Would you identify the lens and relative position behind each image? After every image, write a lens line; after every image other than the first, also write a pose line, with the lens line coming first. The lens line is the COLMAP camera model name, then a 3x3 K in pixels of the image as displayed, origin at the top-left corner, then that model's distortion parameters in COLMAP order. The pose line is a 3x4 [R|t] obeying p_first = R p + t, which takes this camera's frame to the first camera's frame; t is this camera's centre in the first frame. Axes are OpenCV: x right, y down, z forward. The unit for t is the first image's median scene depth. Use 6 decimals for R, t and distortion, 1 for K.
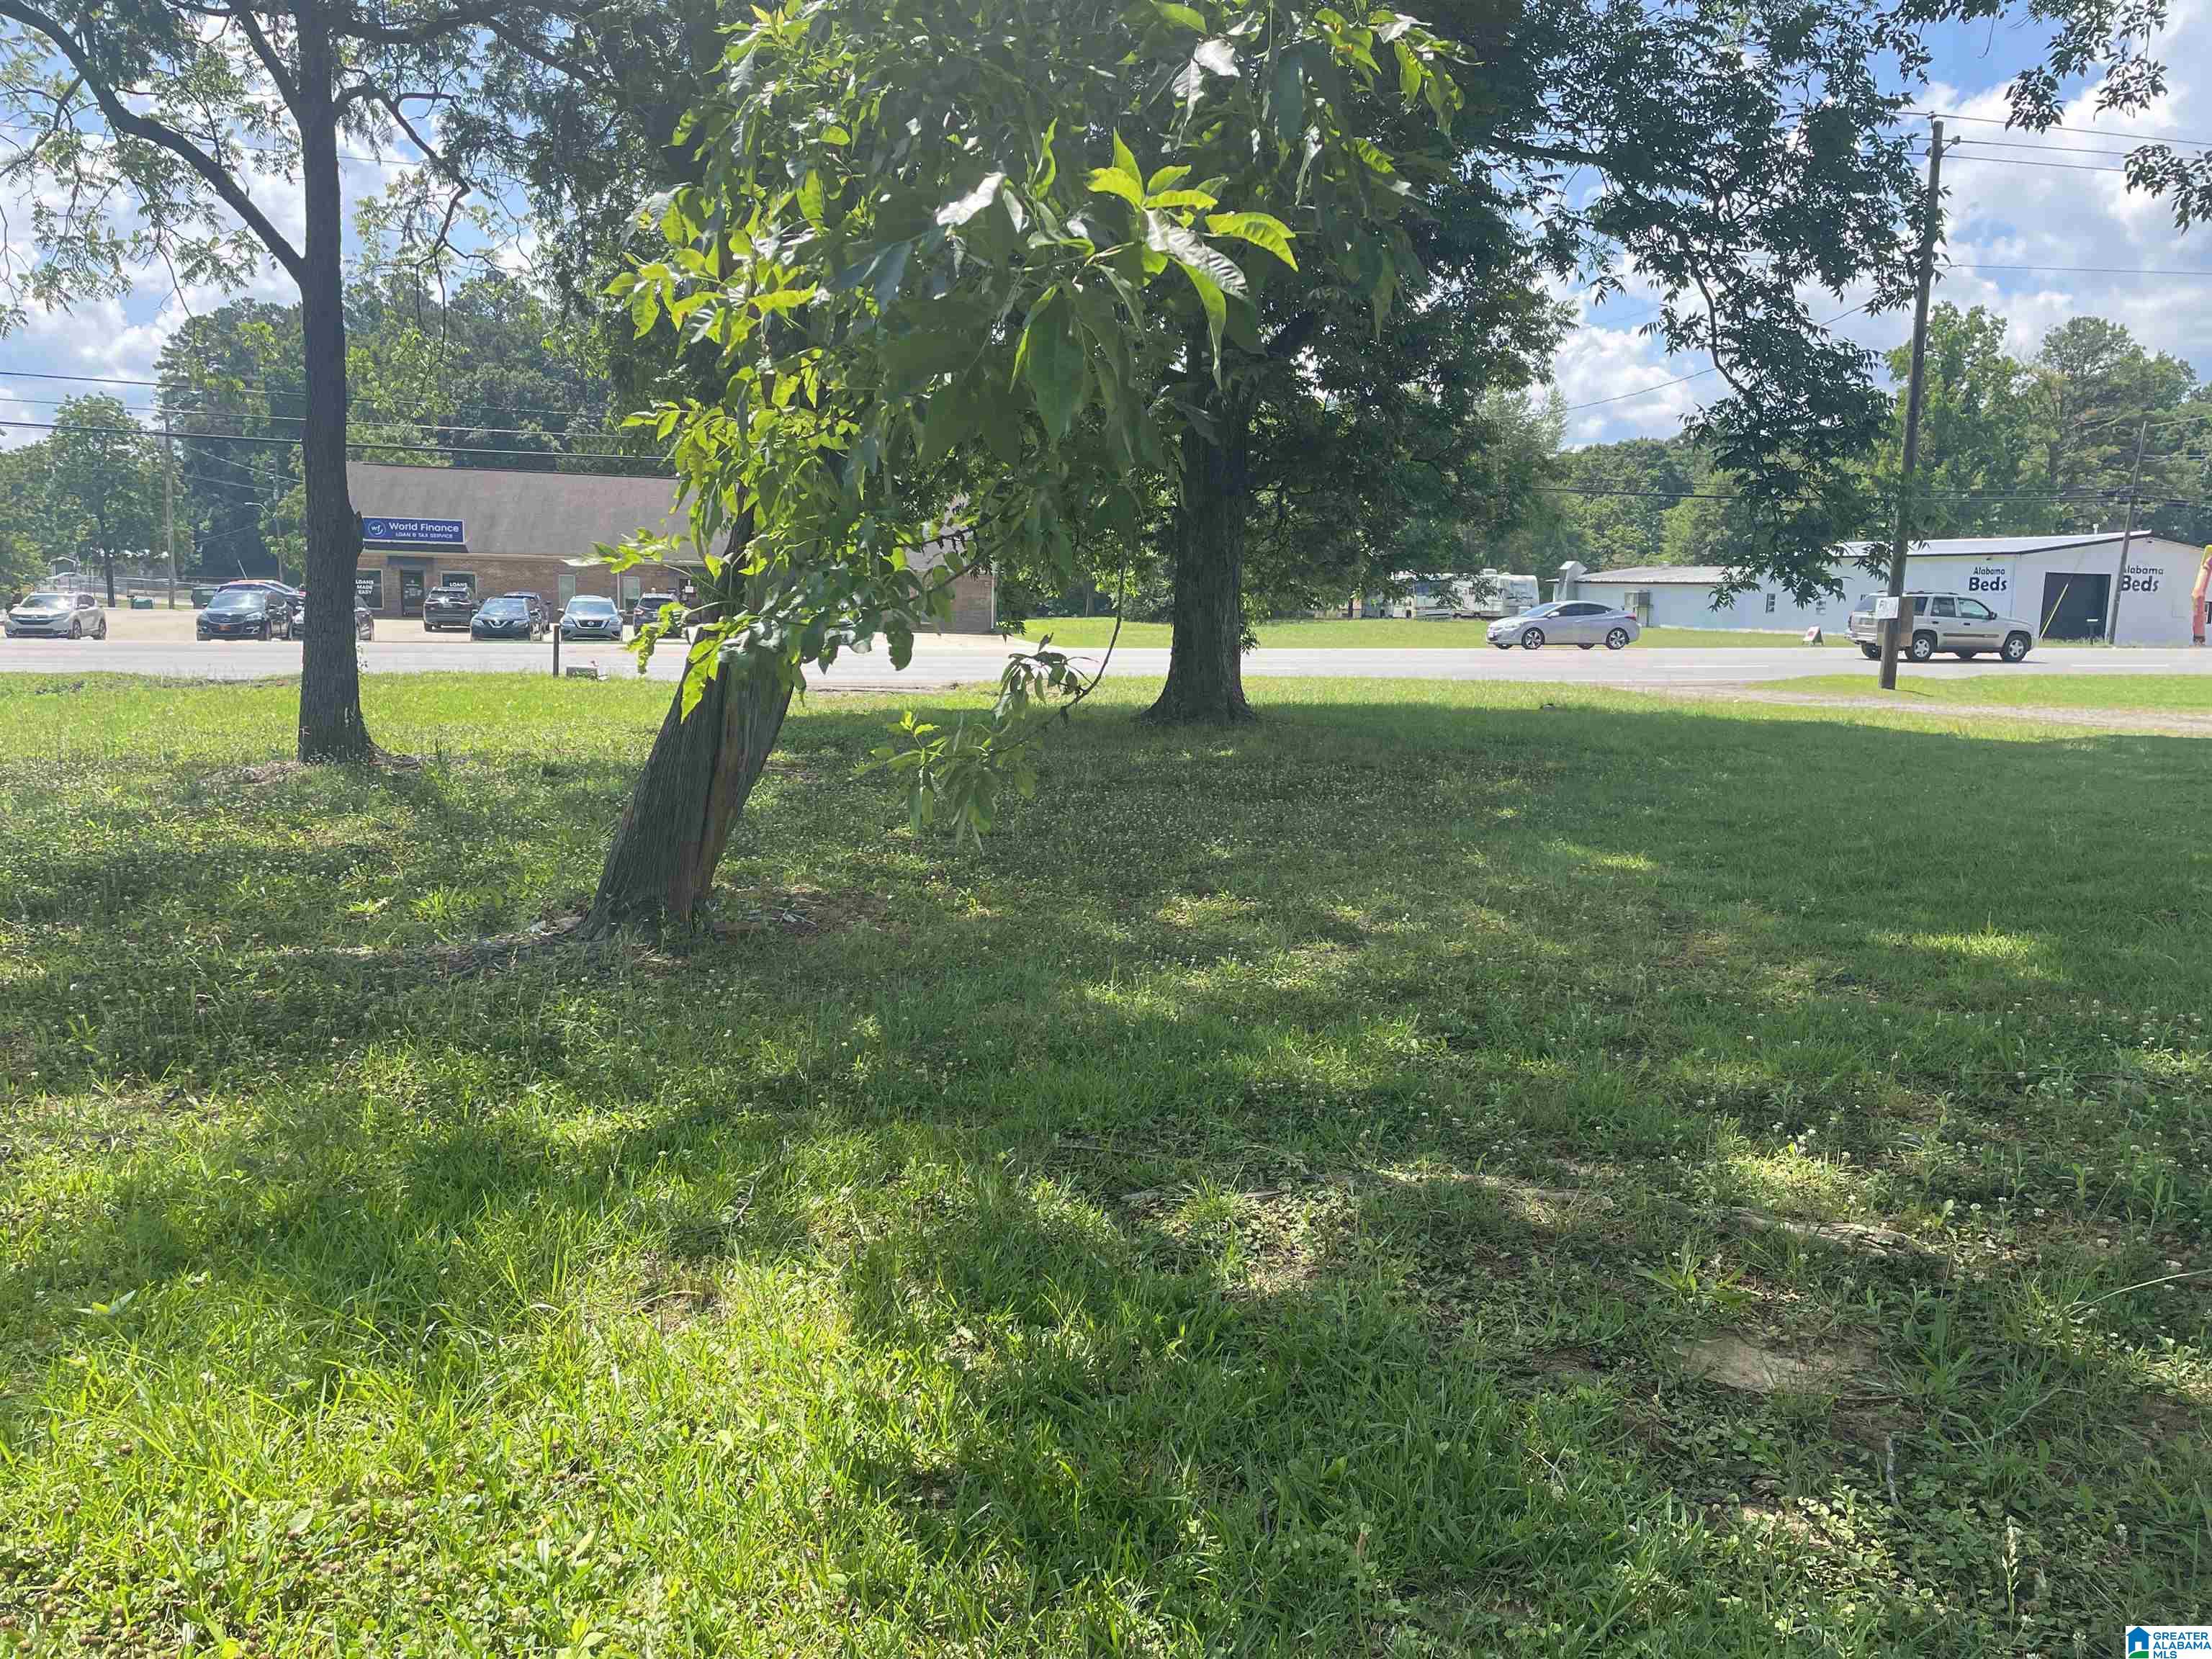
lens RADIAL K [[1706.0, 0, 1106.0], [0, 1706.0, 829.5], [0, 0, 1]] dist [0.115286, -0.109221]
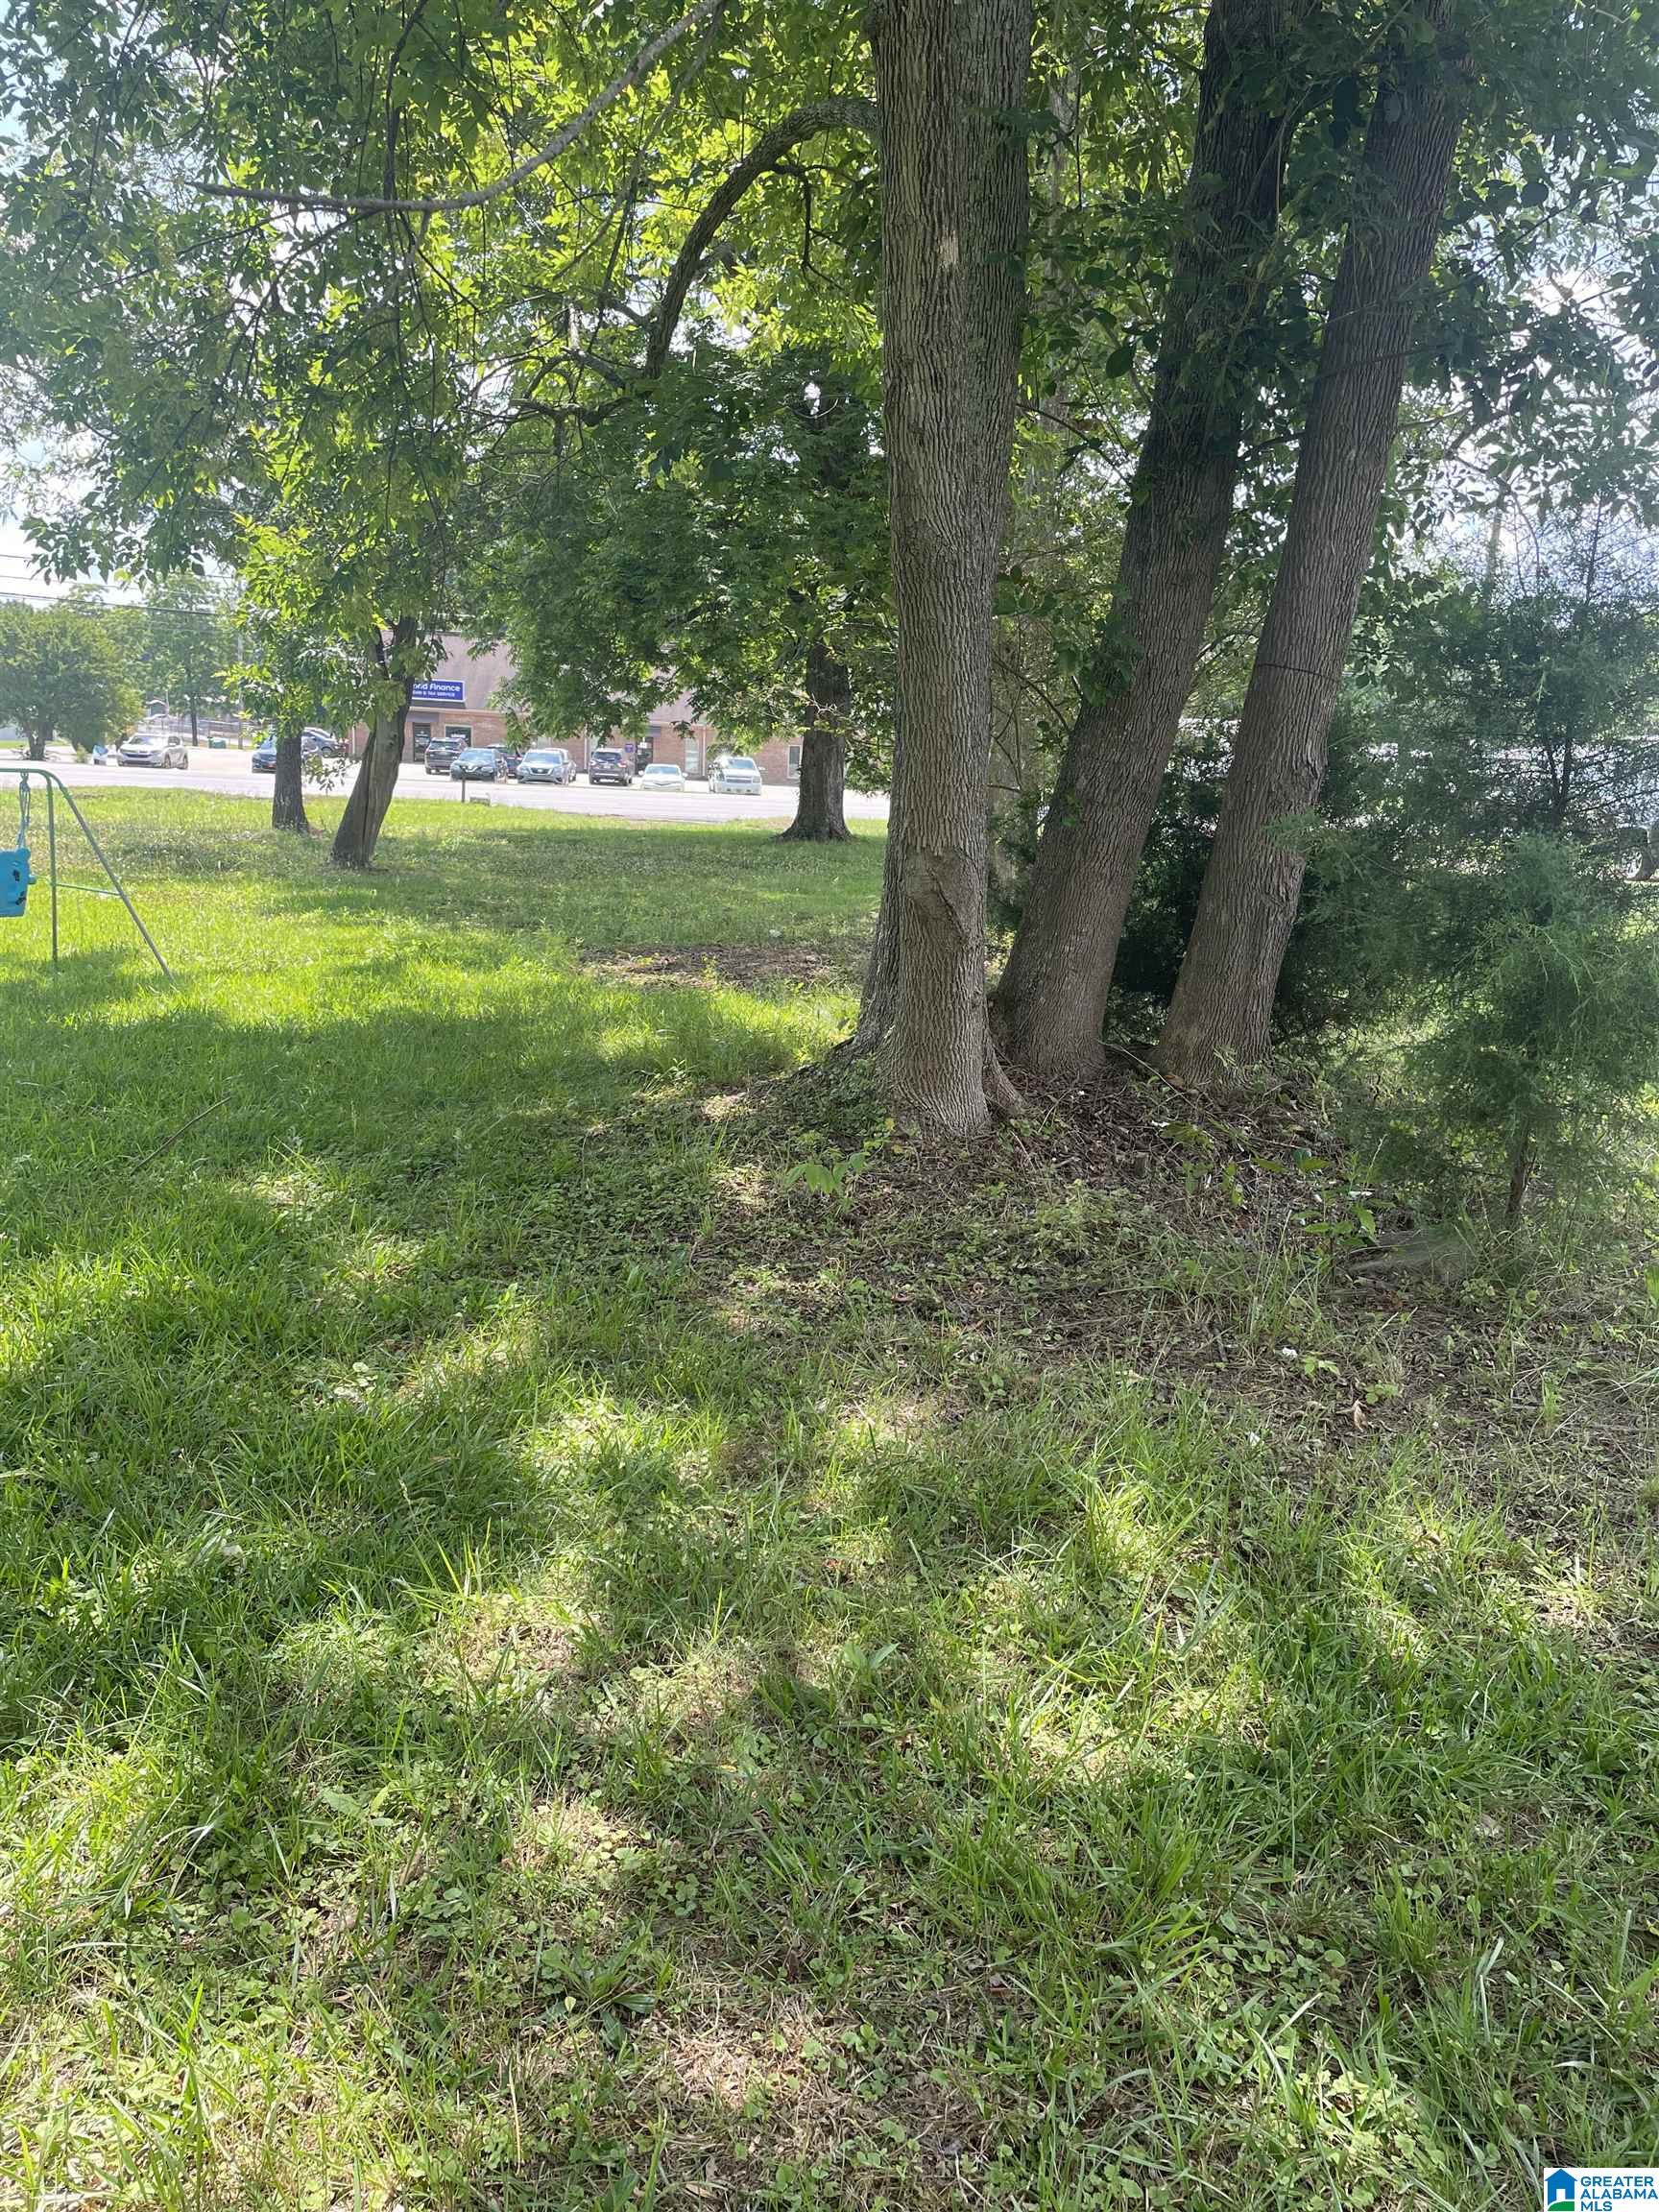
lens RADIAL K [[1706.0, 0, 829.5], [0, 1706.0, 1106.0], [0, 0, 1]] dist [0.115286, -0.109221]
pose [[0.985217, 0.061876, -0.159748, 0.123415], [-0.051411, 0.996302, 0.068837, 0.026769], [0.163416, -0.059606, 0.984755, -0.212175]]
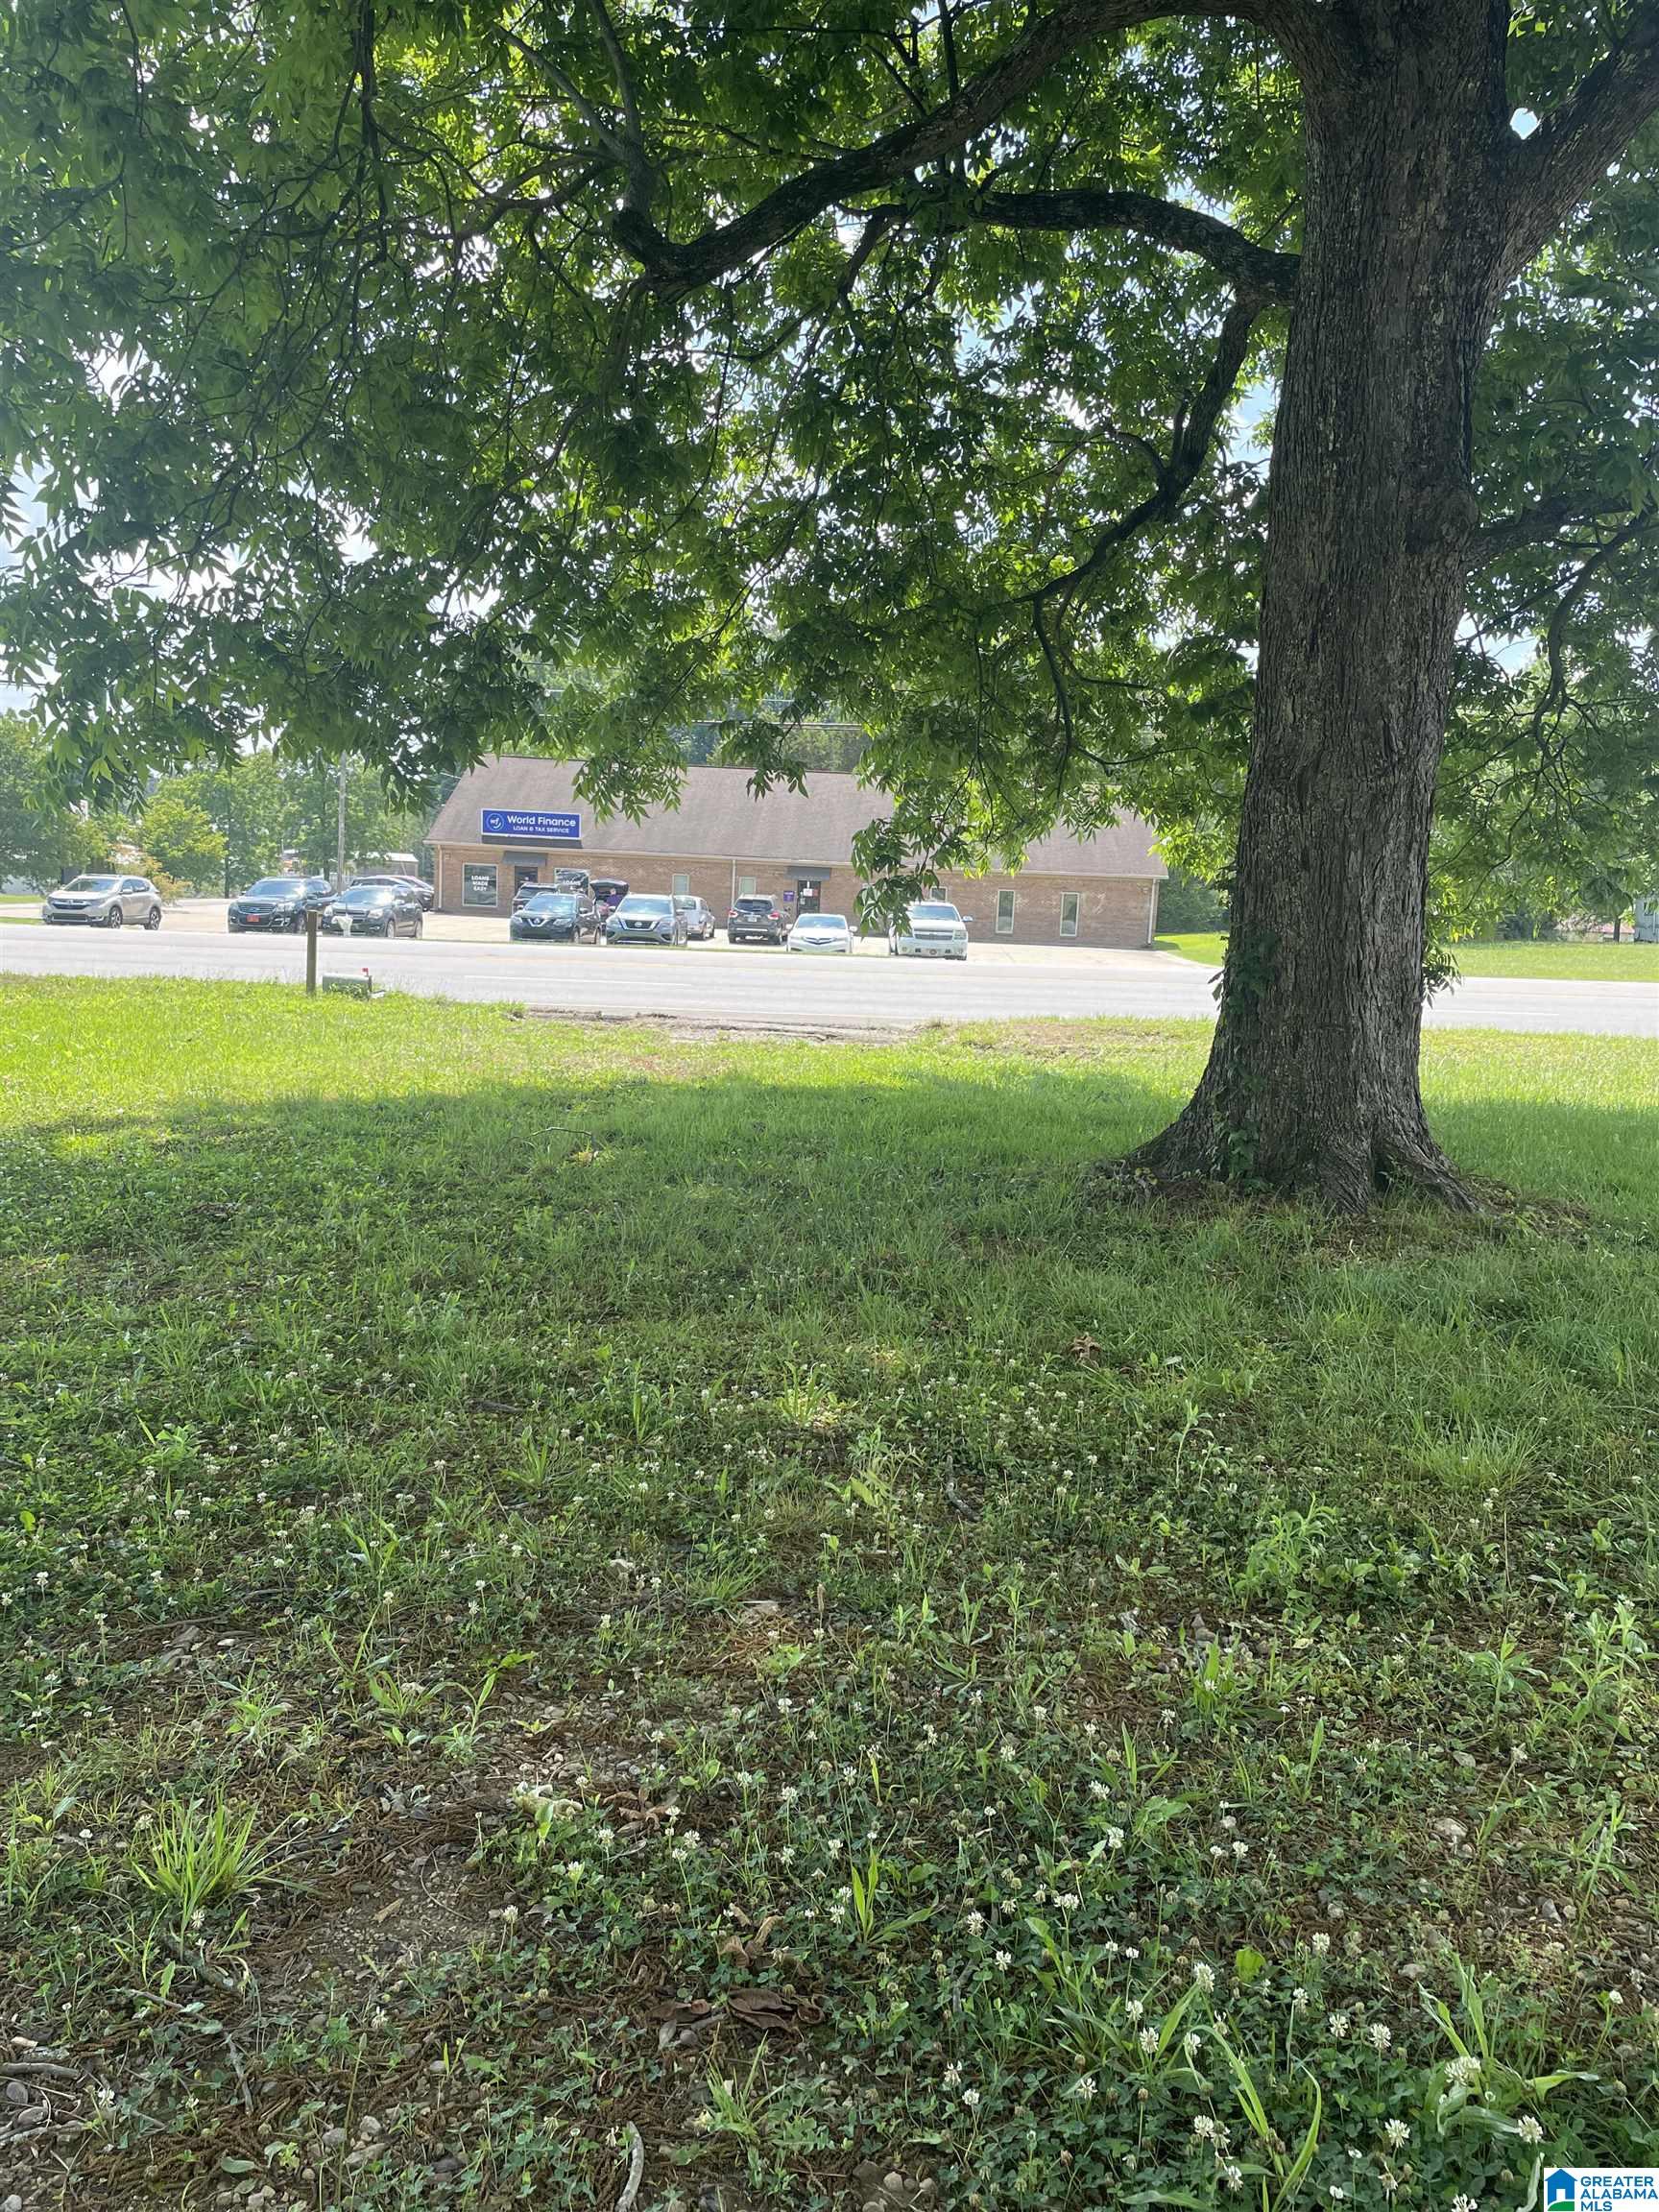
lens RADIAL K [[1706.0, 0, 829.5], [0, 1706.0, 1106.0], [0, 0, 1]] dist [0.115286, -0.109221]
pose [[0.961442, 0.055174, -0.269418, 0.022586], [-0.061081, 0.998040, -0.013584, -0.024239], [0.268140, 0.029517, 0.962928, 0.215280]]
